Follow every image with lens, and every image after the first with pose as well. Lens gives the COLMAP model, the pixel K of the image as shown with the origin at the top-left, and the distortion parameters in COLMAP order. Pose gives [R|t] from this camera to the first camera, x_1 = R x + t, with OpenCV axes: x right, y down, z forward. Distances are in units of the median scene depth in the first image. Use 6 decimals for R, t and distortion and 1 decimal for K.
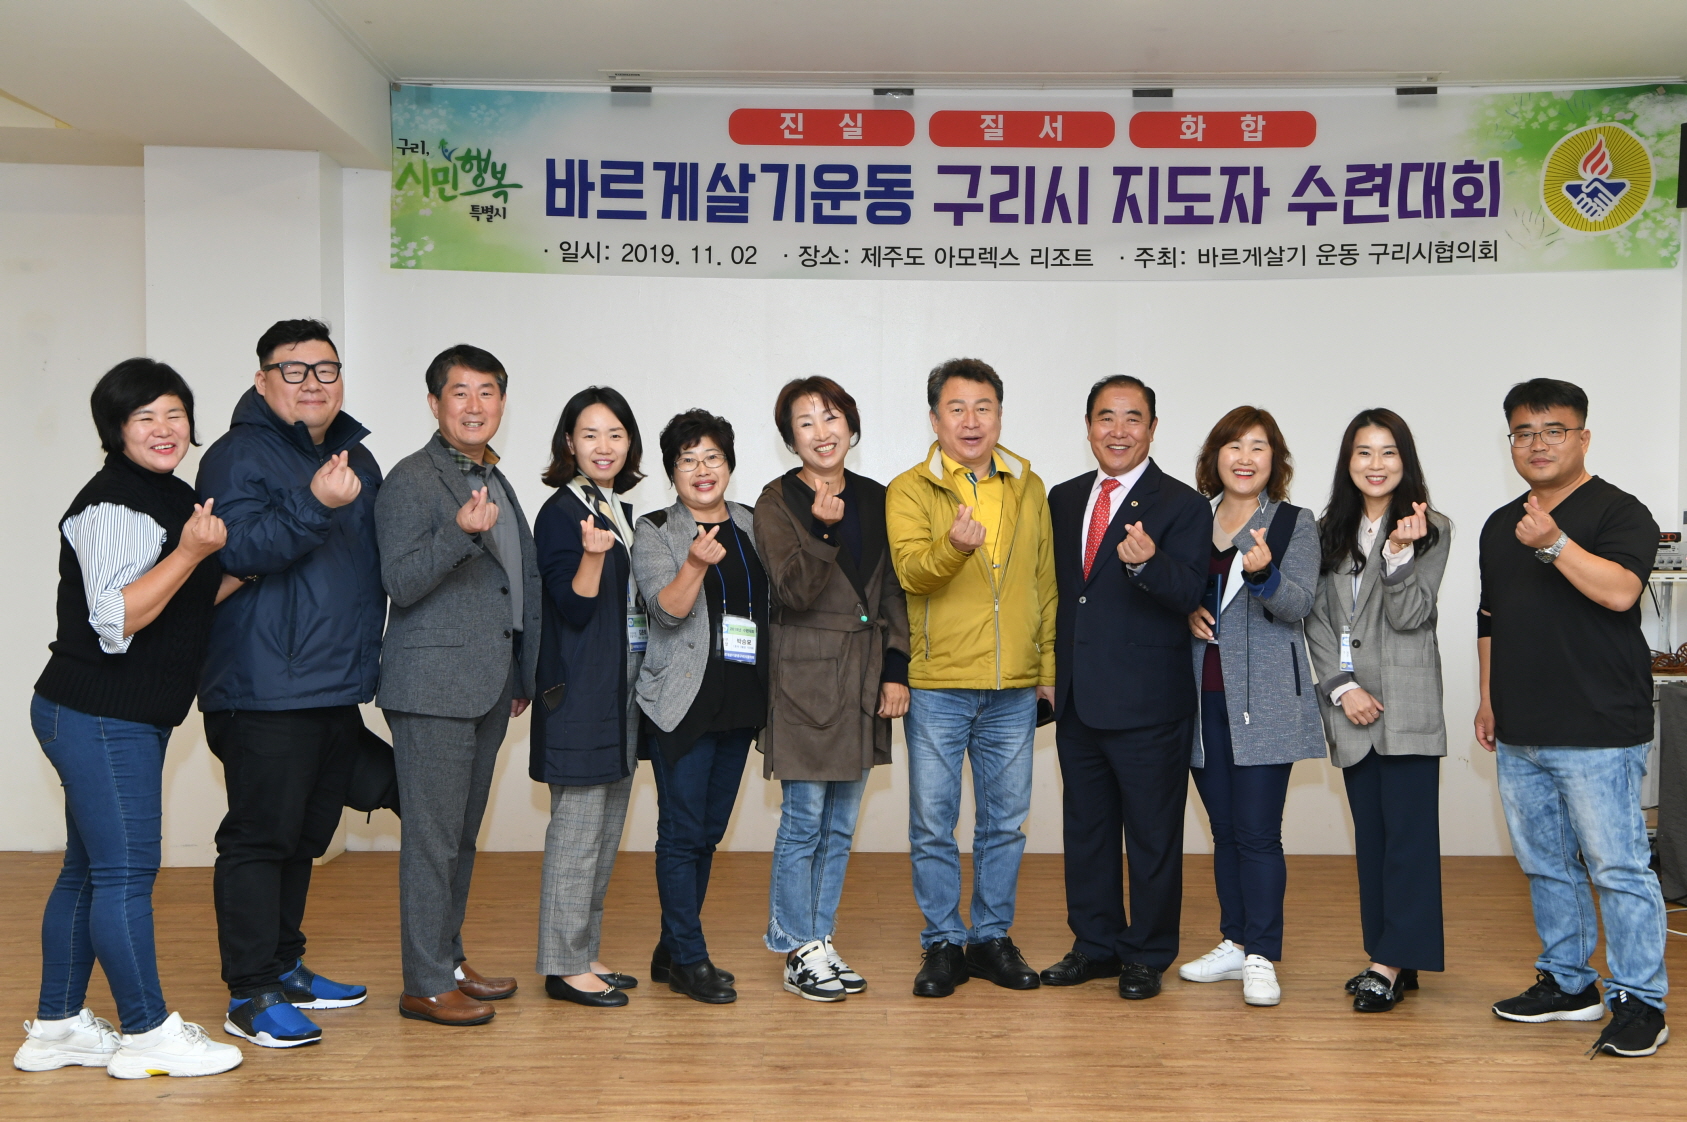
lens RADIAL K [[1865.8, 0, 921.4], [0, 1865.8, 564.9], [0, 0, 1]] dist [0.094205, 0.052004]
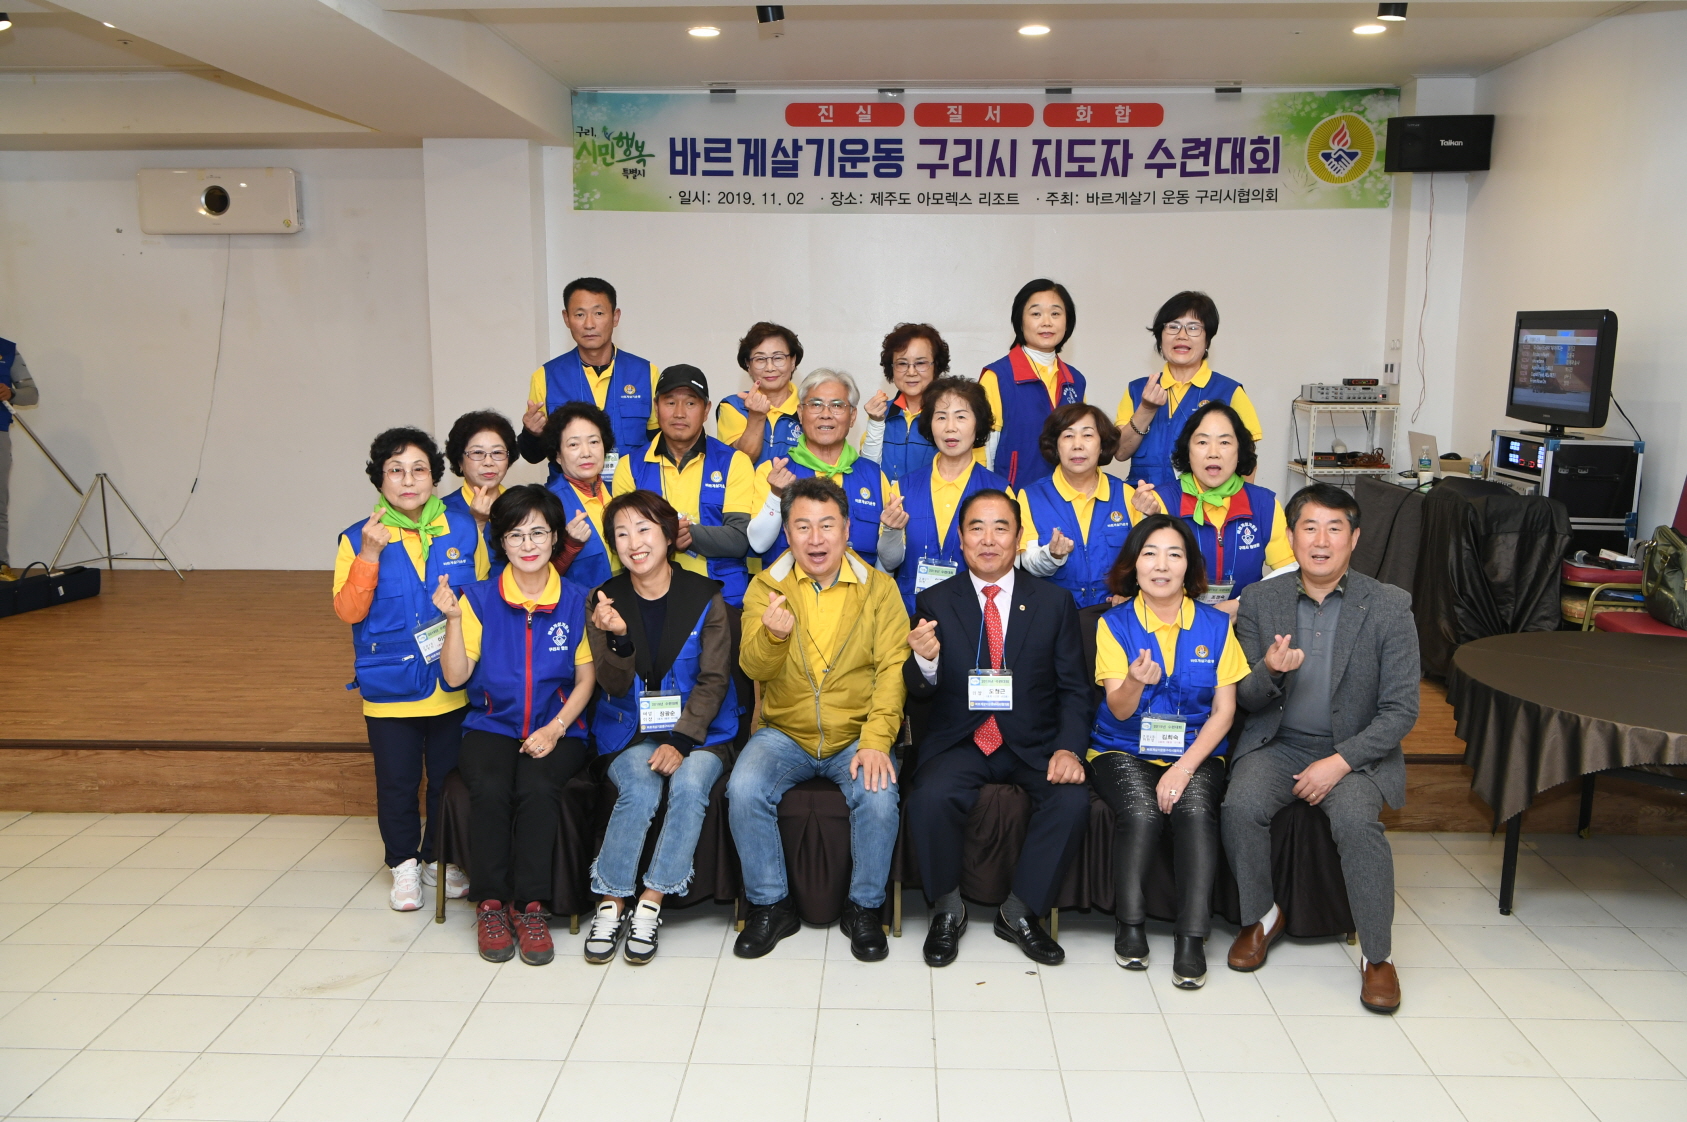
lens RADIAL K [[1547.8, 0, 829.0], [0, 1547.8, 481.9], [0, 0, 1]] dist [-0.006109, 0.028623]
pose [[0.998852, -0.001427, -0.047883, -0.005243], [0.006031, 0.995350, 0.096136, -0.054084], [0.047523, -0.096314, 0.994216, -0.309020]]
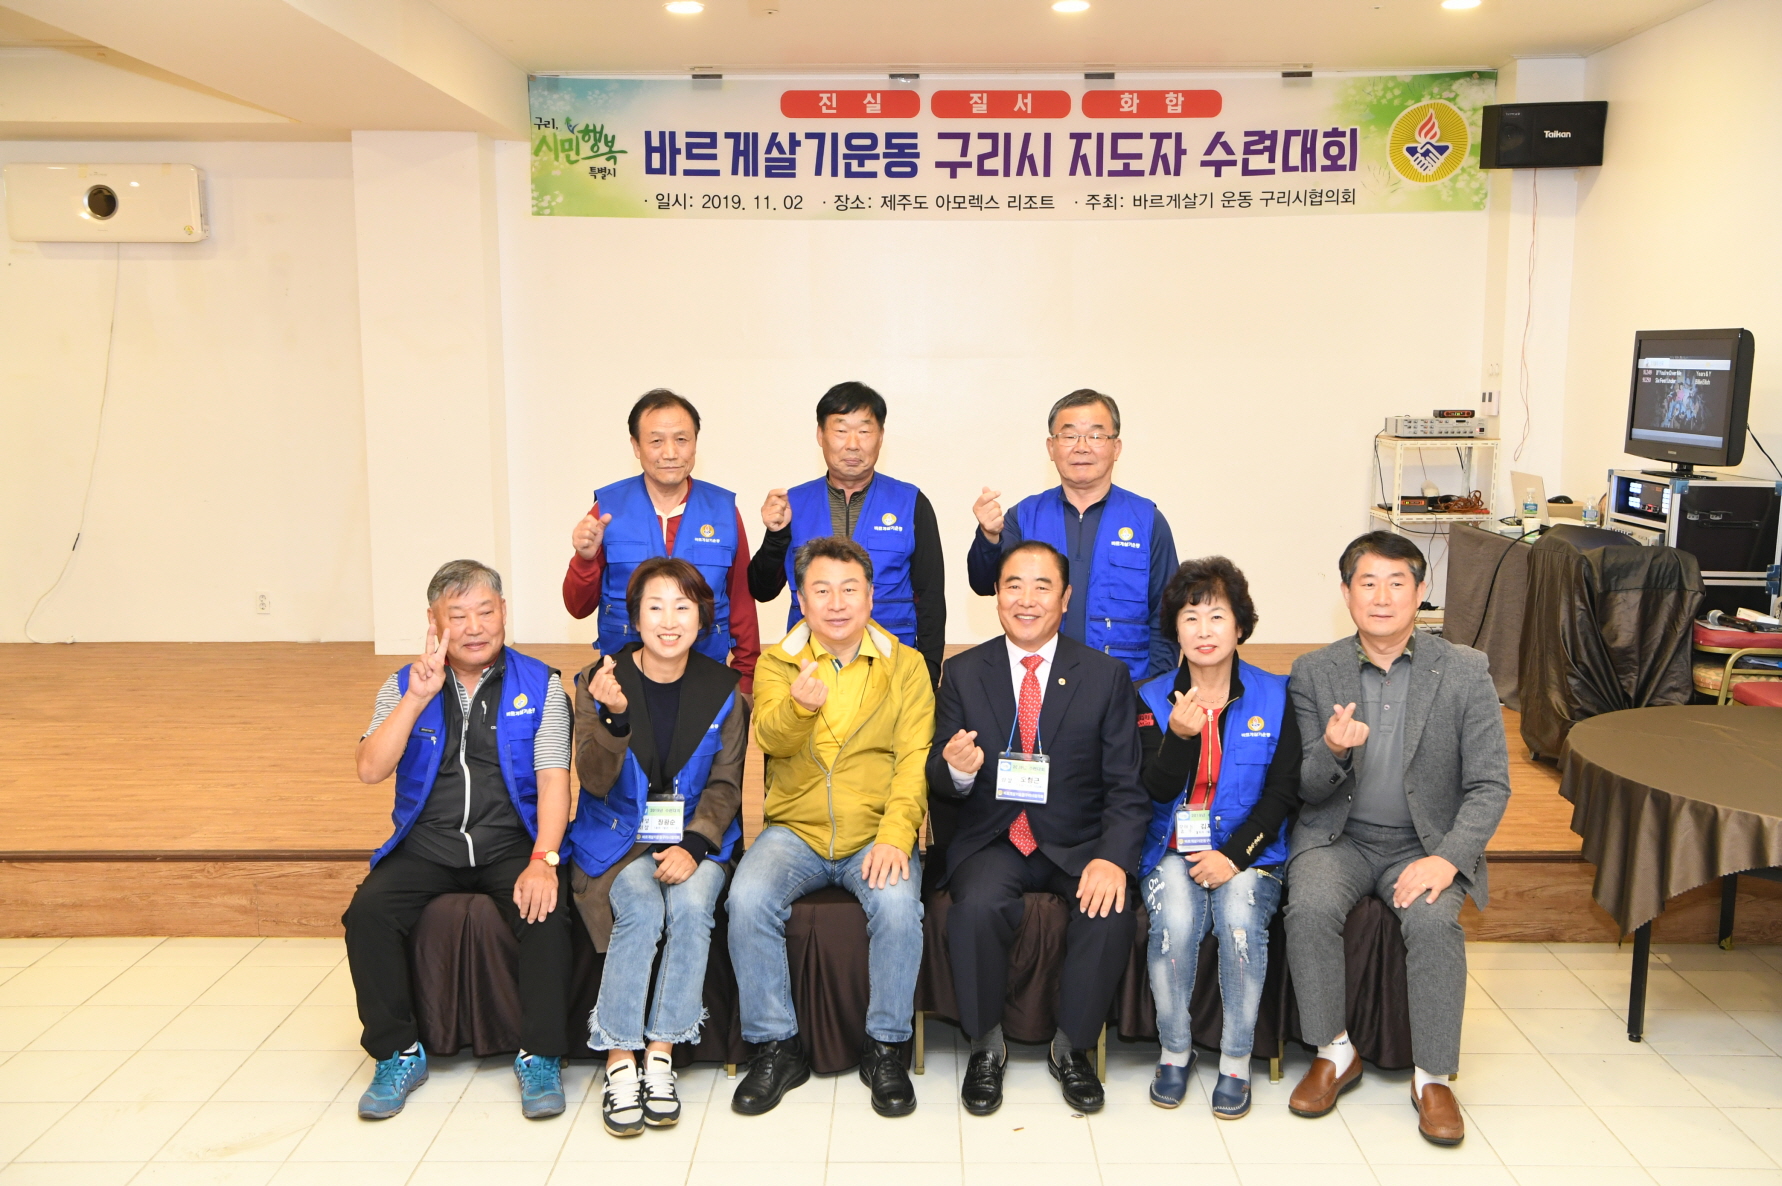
lens RADIAL K [[1660.4, 0, 884.5], [0, 1660.4, 530.6], [0, 0, 1]] dist [0.014138, 0.065963]
pose [[0.999819, -0.007798, -0.017382, -0.010789], [0.009531, 0.994743, 0.101959, -0.052806], [0.016495, -0.102107, 0.994637, -0.204159]]
